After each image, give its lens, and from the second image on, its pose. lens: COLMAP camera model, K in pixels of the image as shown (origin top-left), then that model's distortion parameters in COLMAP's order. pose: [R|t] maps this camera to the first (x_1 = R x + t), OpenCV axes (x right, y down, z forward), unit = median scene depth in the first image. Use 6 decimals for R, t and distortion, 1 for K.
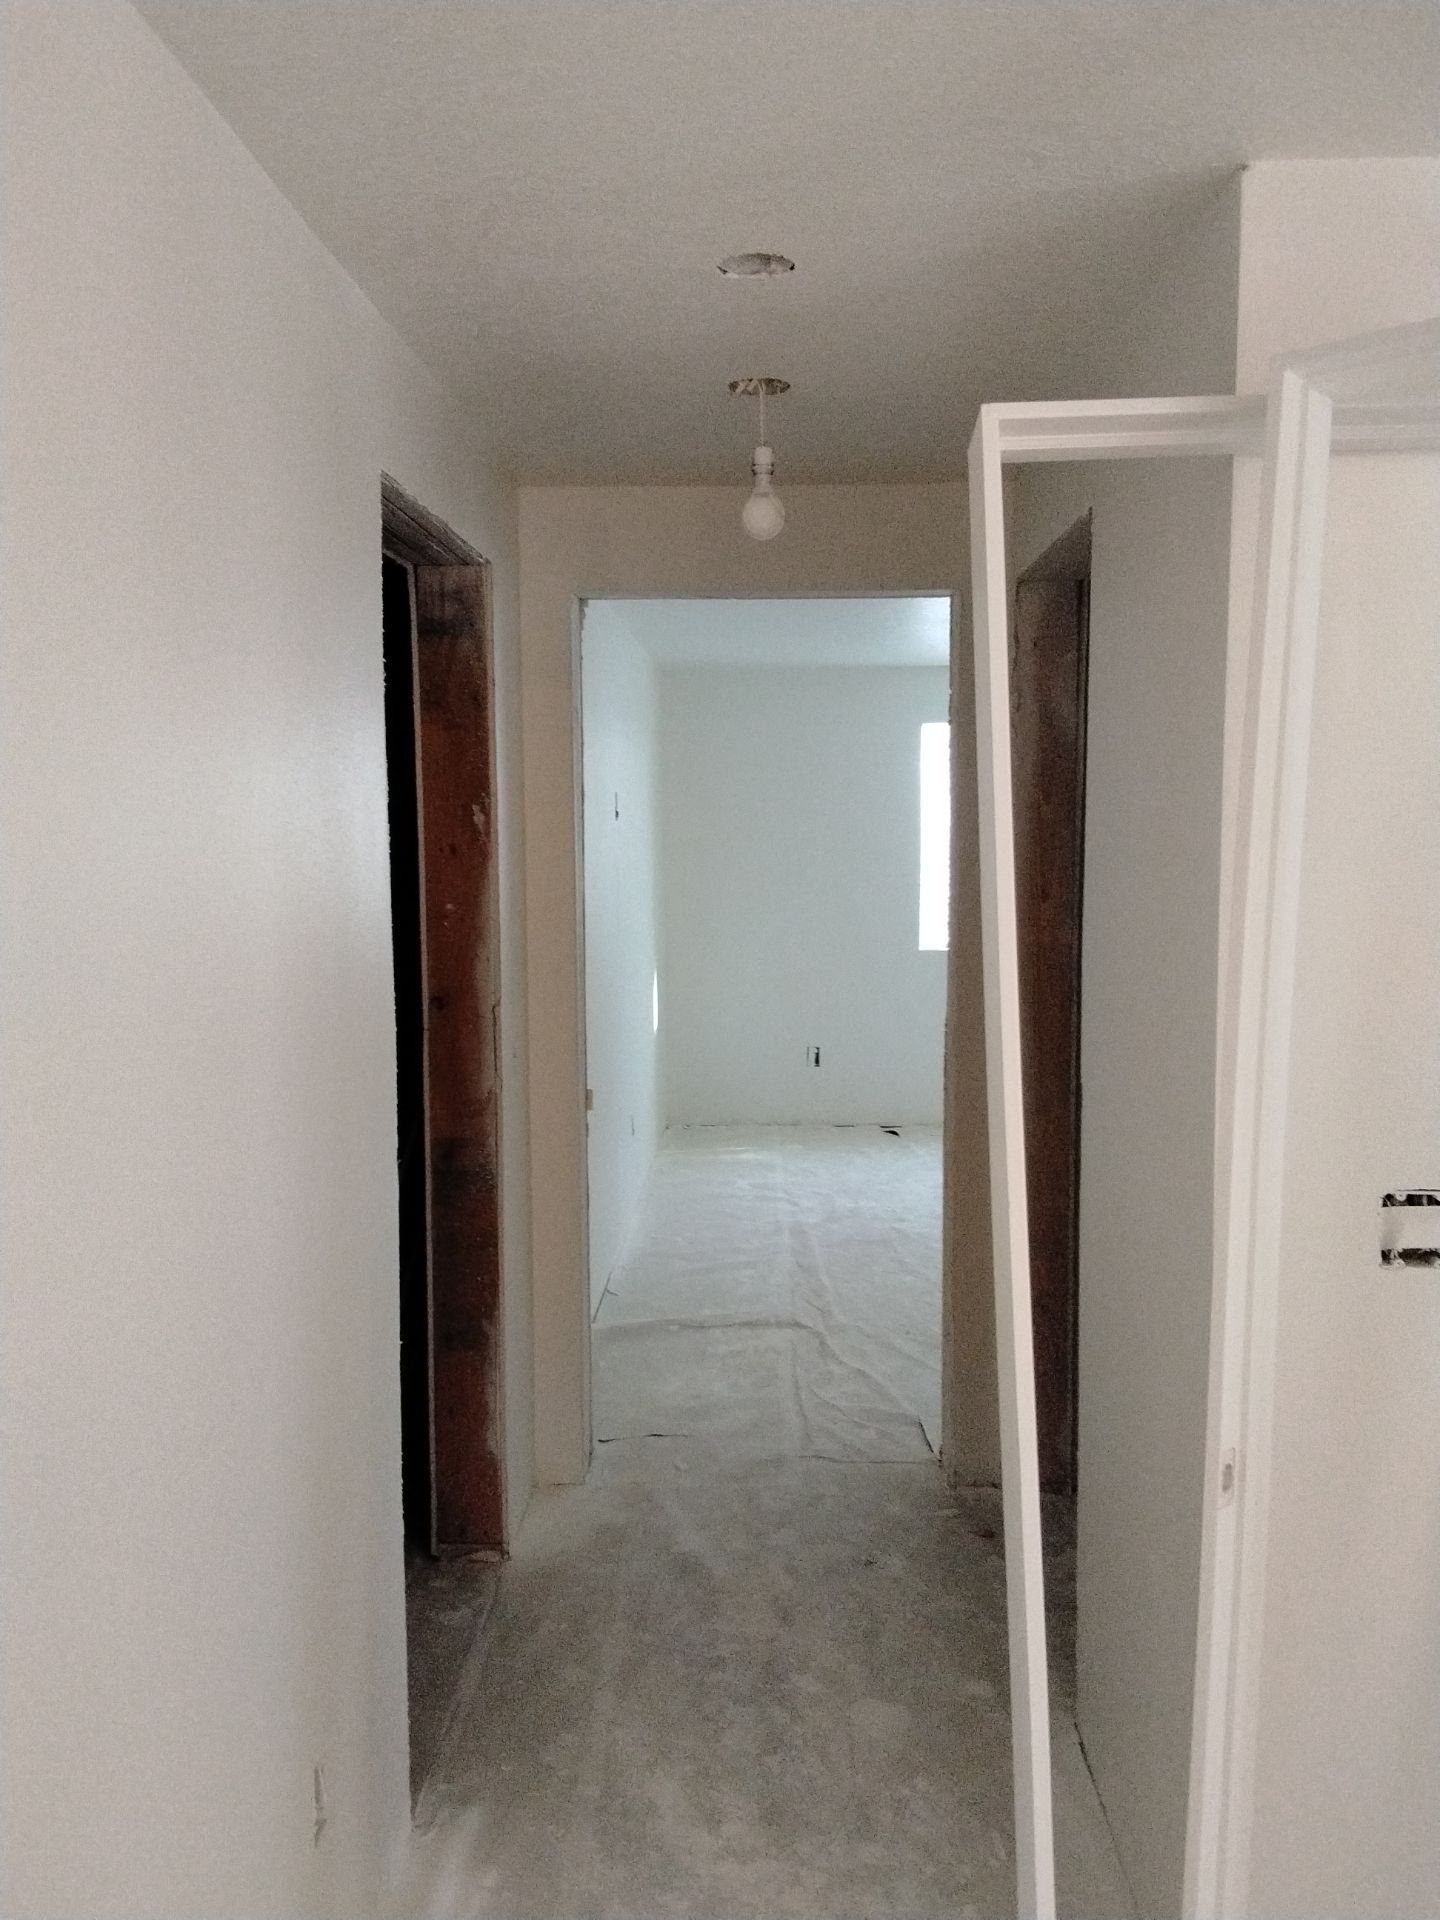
lens RADIAL K [[1624.3, 0, 720.4], [0, 1624.3, 968.3], [0, 0, 1]] dist [0.072050, -0.233513]
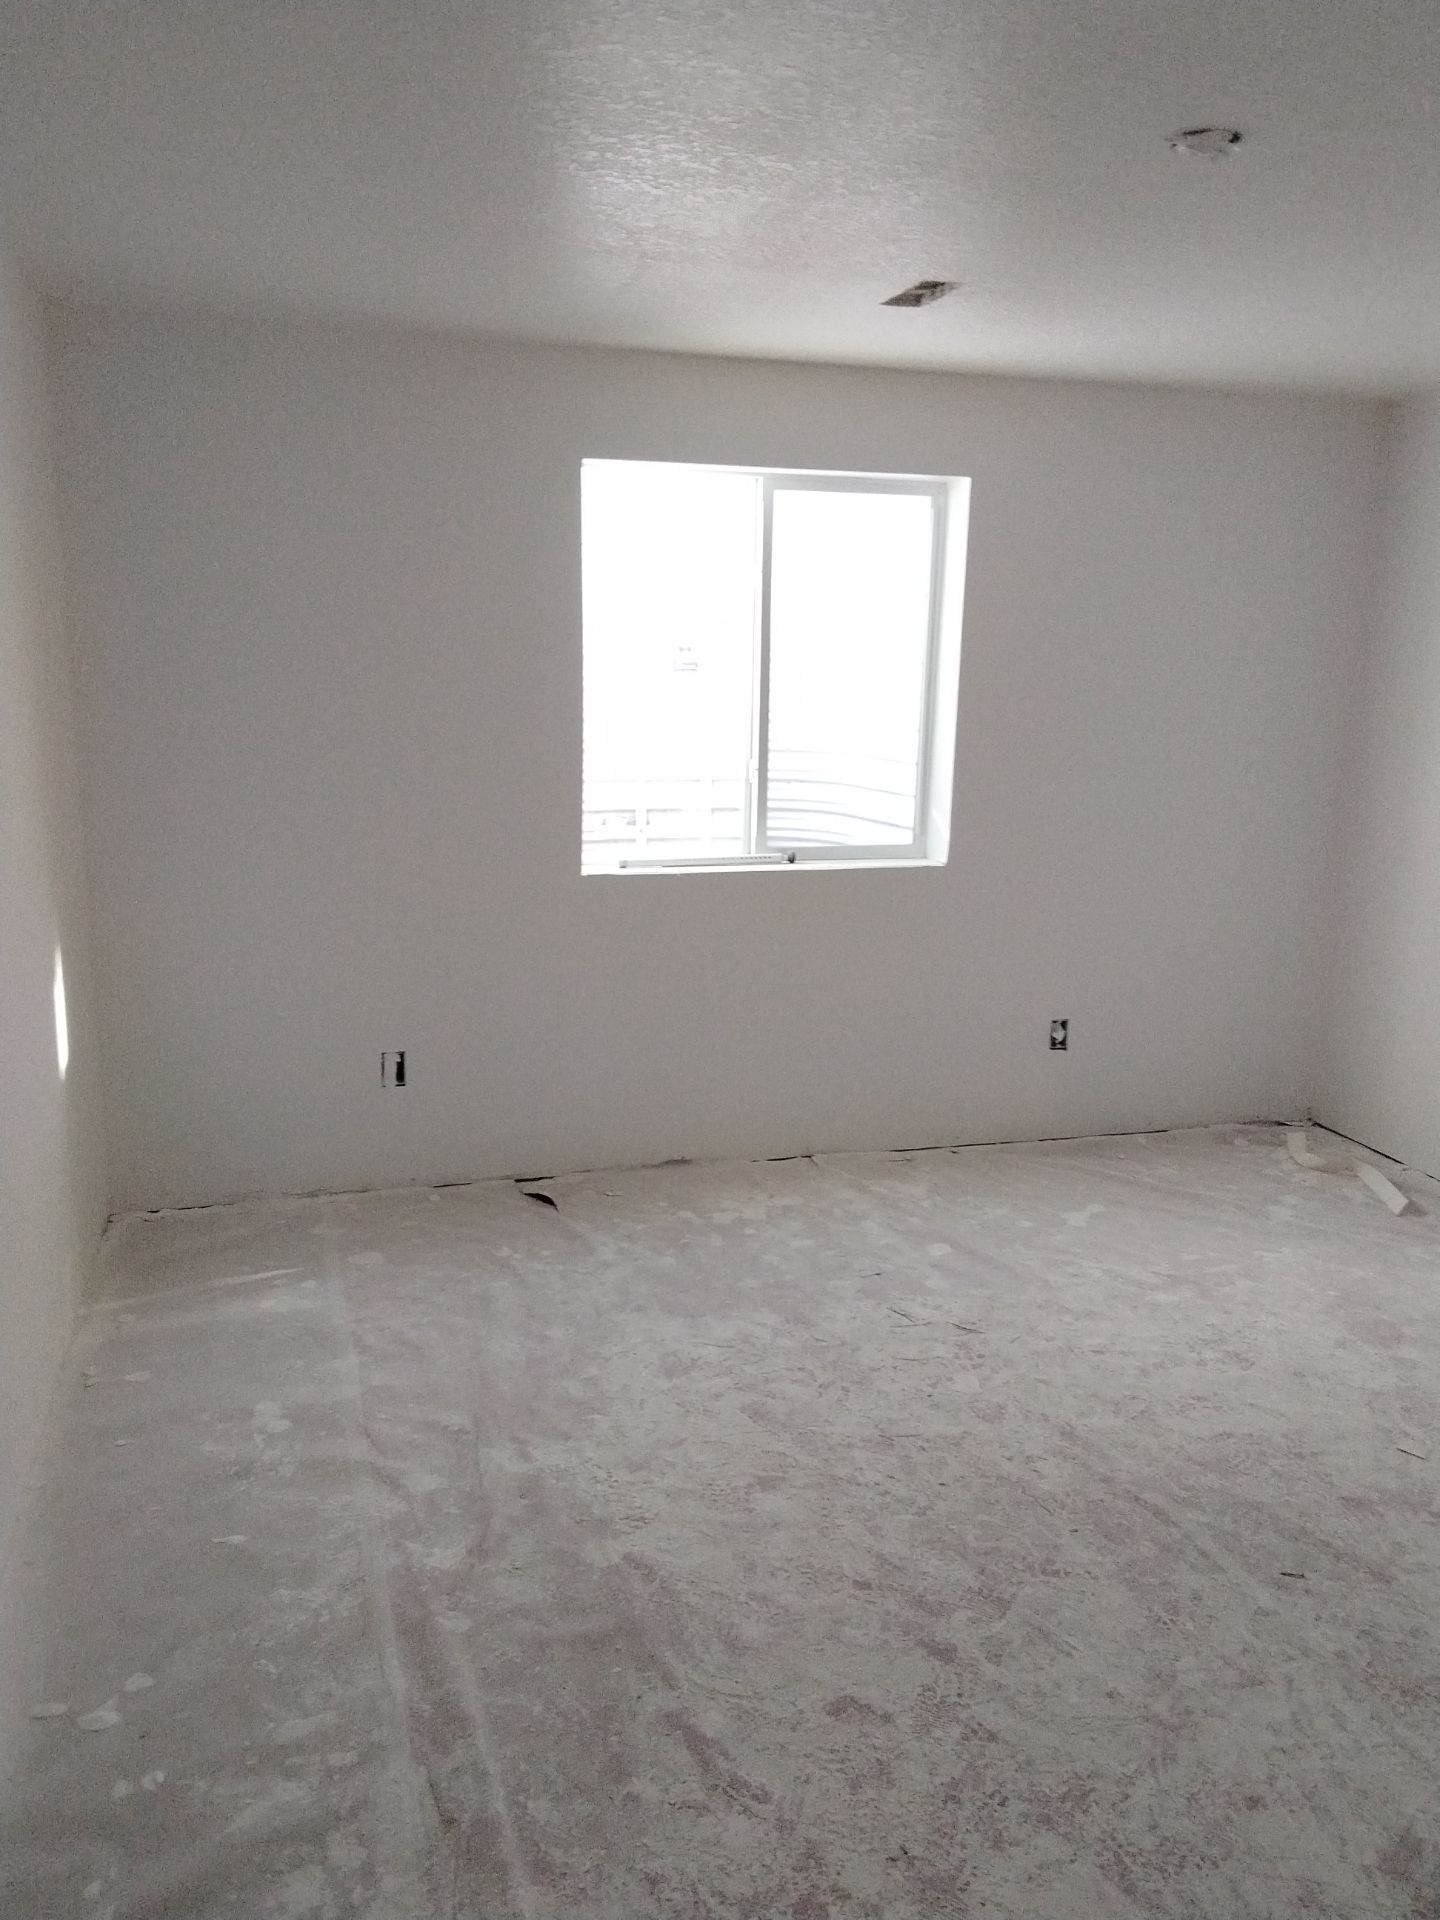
lens RADIAL K [[1467.7, 0, 718.7], [0, 1467.7, 956.4], [0, 0, 1]] dist [0.115916, -0.161710]
pose [[0.948339, -0.042581, 0.314389, 0.007127], [0.006756, 0.993438, 0.114174, -0.048019], [-0.317188, -0.106152, 0.942403, 0.585199]]
